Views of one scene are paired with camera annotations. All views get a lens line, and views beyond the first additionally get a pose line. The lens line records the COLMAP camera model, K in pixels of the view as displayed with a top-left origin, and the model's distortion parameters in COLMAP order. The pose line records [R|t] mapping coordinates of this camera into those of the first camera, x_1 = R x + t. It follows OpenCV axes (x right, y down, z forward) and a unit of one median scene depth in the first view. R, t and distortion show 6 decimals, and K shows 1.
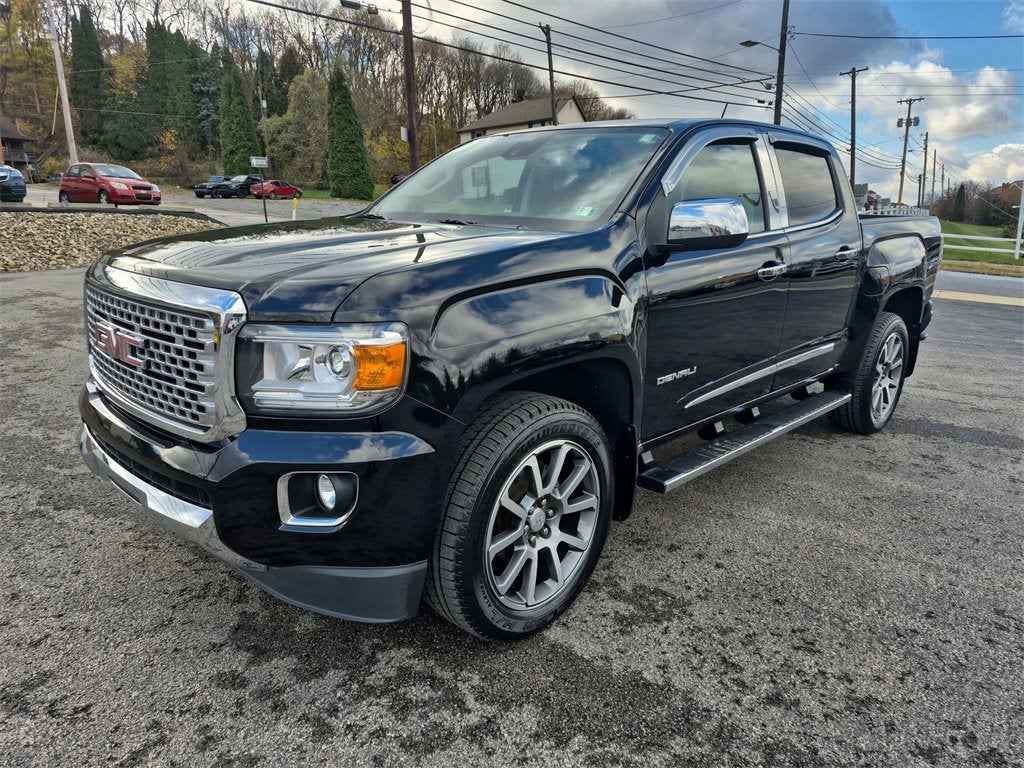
lens RADIAL K [[718.2, 0, 513.2], [0, 718.2, 362.1], [0, 0, 1]] dist [0.058367, -0.038980]
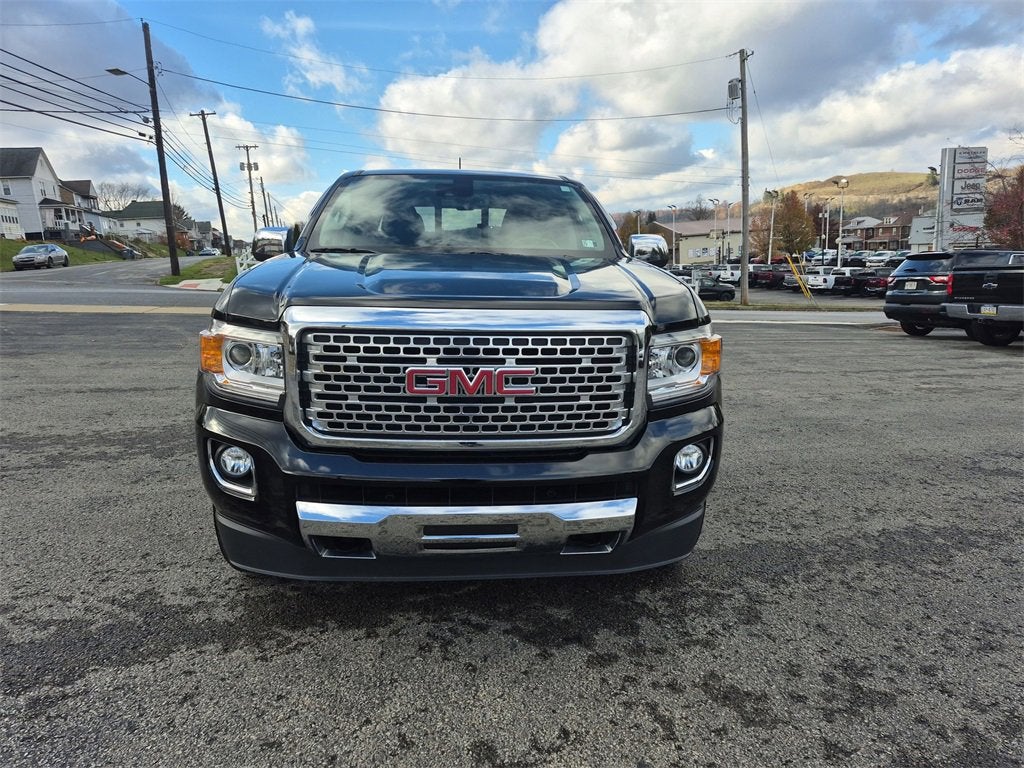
lens RADIAL K [[699.8, 0, 512.0], [0, 699.8, 384.0], [0, 0, 1]] dist [0.069918, -0.046595]
pose [[0.664350, -0.158495, 0.730423, -0.964993], [0.169113, 0.983790, 0.059658, -0.056437], [-0.728038, 0.083890, 0.680384, 0.258877]]
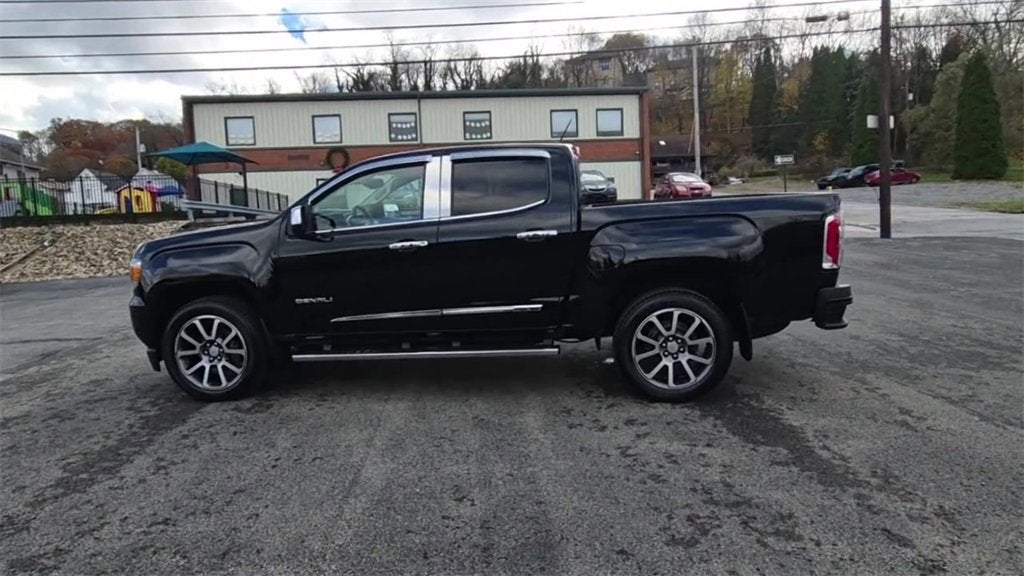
lens RADIAL K [[645.4, 0, 523.7], [0, 645.4, 285.4], [0, 0, 1]] dist [0.005846, -0.000819]
pose [[0.608877, 0.056032, -0.791283, 1.946959], [-0.115109, 0.993185, -0.018245, -0.054102], [0.784869, 0.102193, 0.611177, 0.438618]]
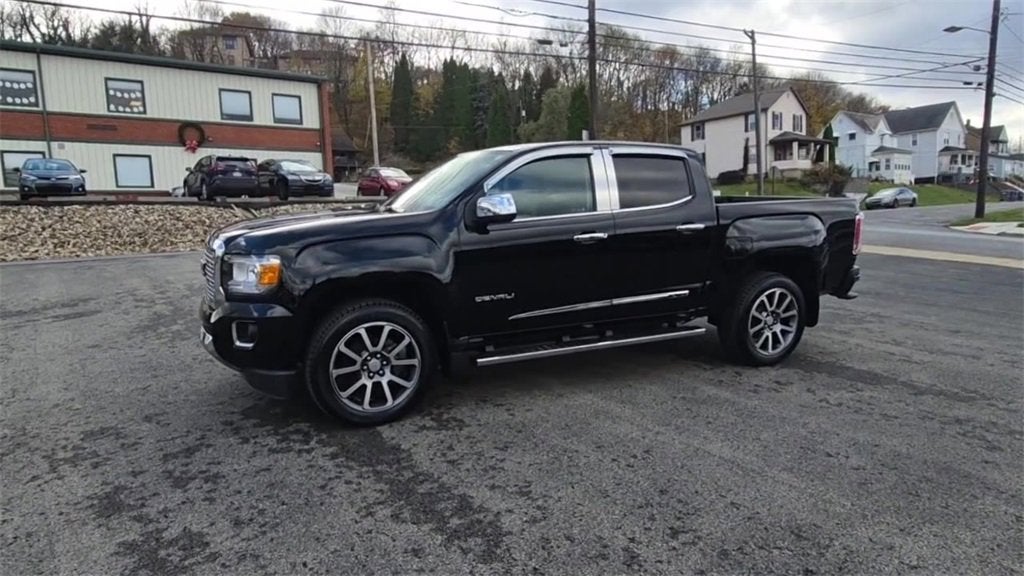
lens RADIAL K [[641.8, 0, 512.0], [0, 641.8, 288.0], [0, 0, 1]] dist [0.001846, 0.000345]
pose [[0.937032, 0.032212, -0.347754, 0.827342], [-0.054027, 0.997120, -0.053215, 0.077108], [0.345039, 0.068653, 0.936074, -0.401375]]
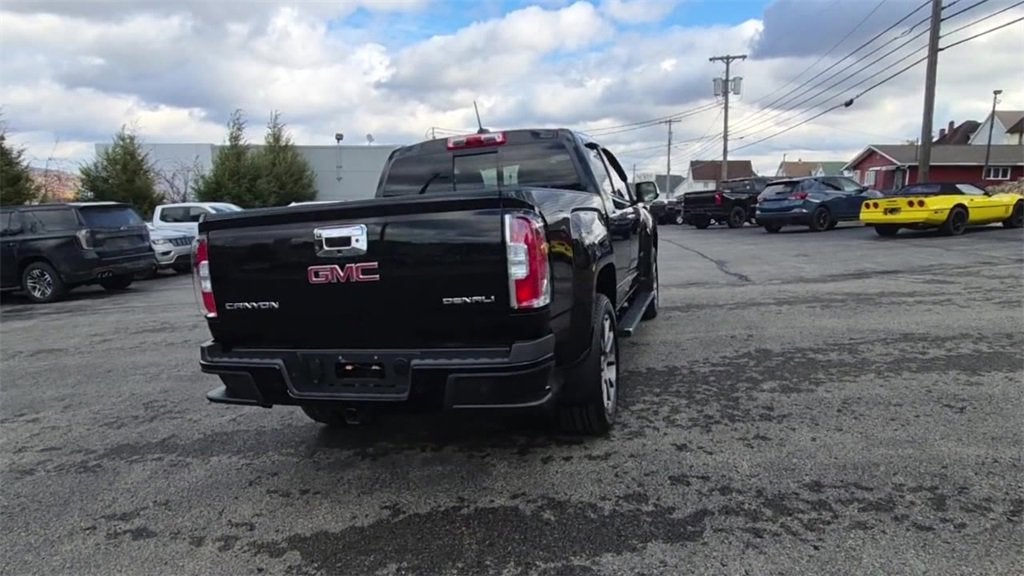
lens RADIAL K [[641.8, 0, 512.0], [0, 641.8, 288.0], [0, 0, 1]] dist [0.001846, 0.000345]
pose [[-0.899549, 0.096546, -0.426018, 1.146221], [-0.043534, 0.950599, 0.307353, -0.648508], [0.434646, 0.295026, -0.850907, 3.235016]]
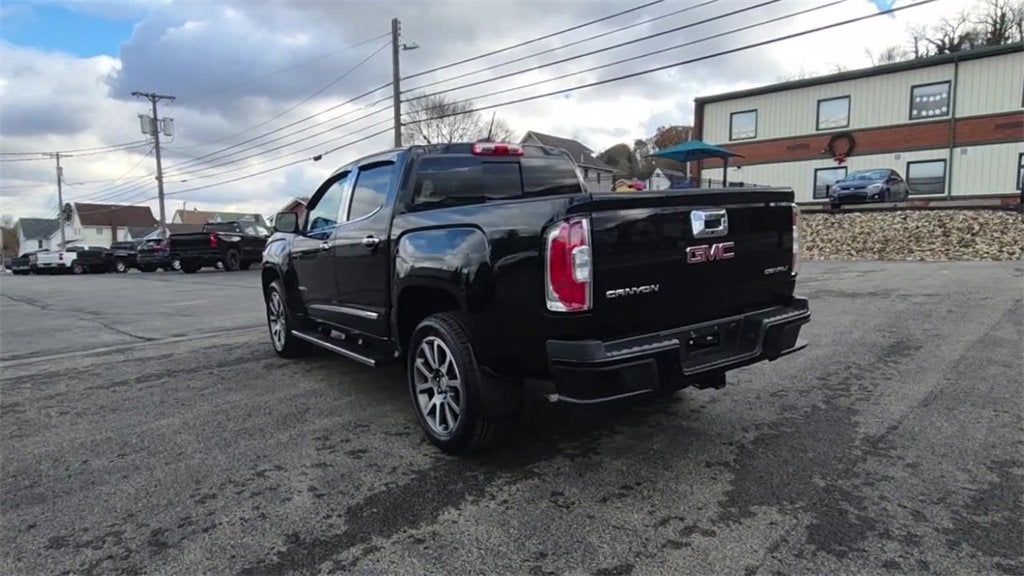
lens RADIAL K [[641.8, 0, 512.0], [0, 641.8, 288.0], [0, 0, 1]] dist [0.001846, 0.000345]
pose [[-0.205871, 0.093366, -0.974115, 2.153957], [-0.165400, 0.977796, 0.128675, -0.366154], [0.964500, 0.187609, -0.185857, 2.105321]]
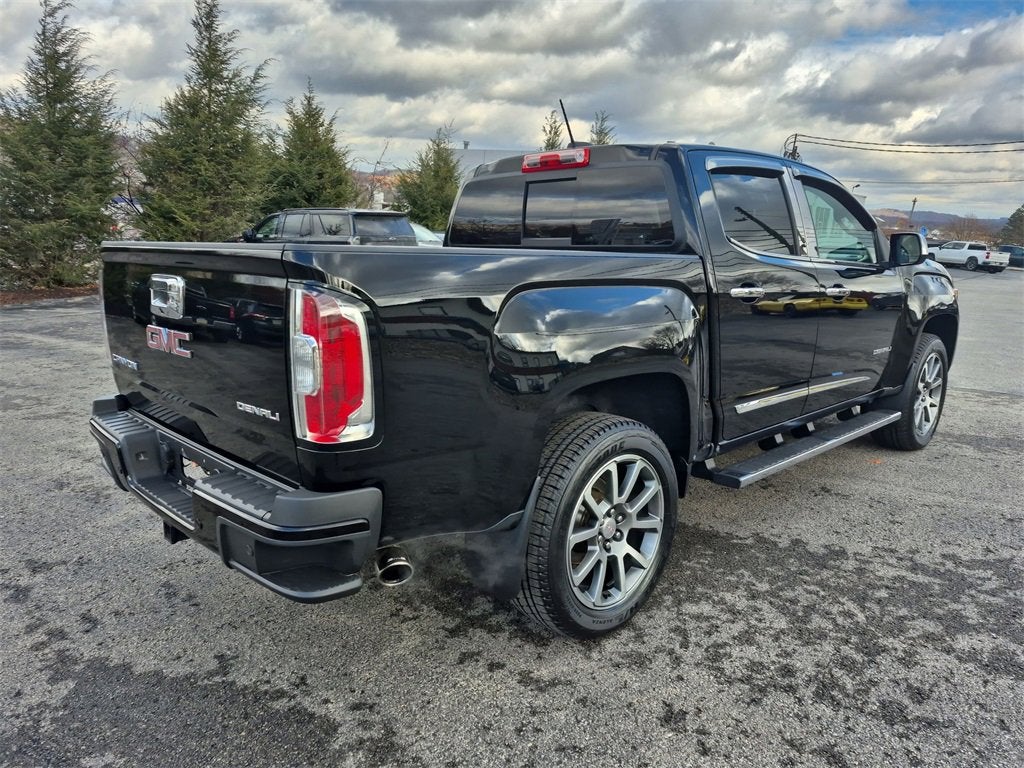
lens RADIAL K [[719.5, 0, 514.7], [0, 719.5, 384.3], [0, 0, 1]] dist [0.081869, -0.081023]
pose [[-0.998572, -0.040181, 0.035208, 0.506503], [-0.022661, 0.915378, 0.401957, -0.647323], [-0.048380, 0.400585, -0.914981, 3.011408]]
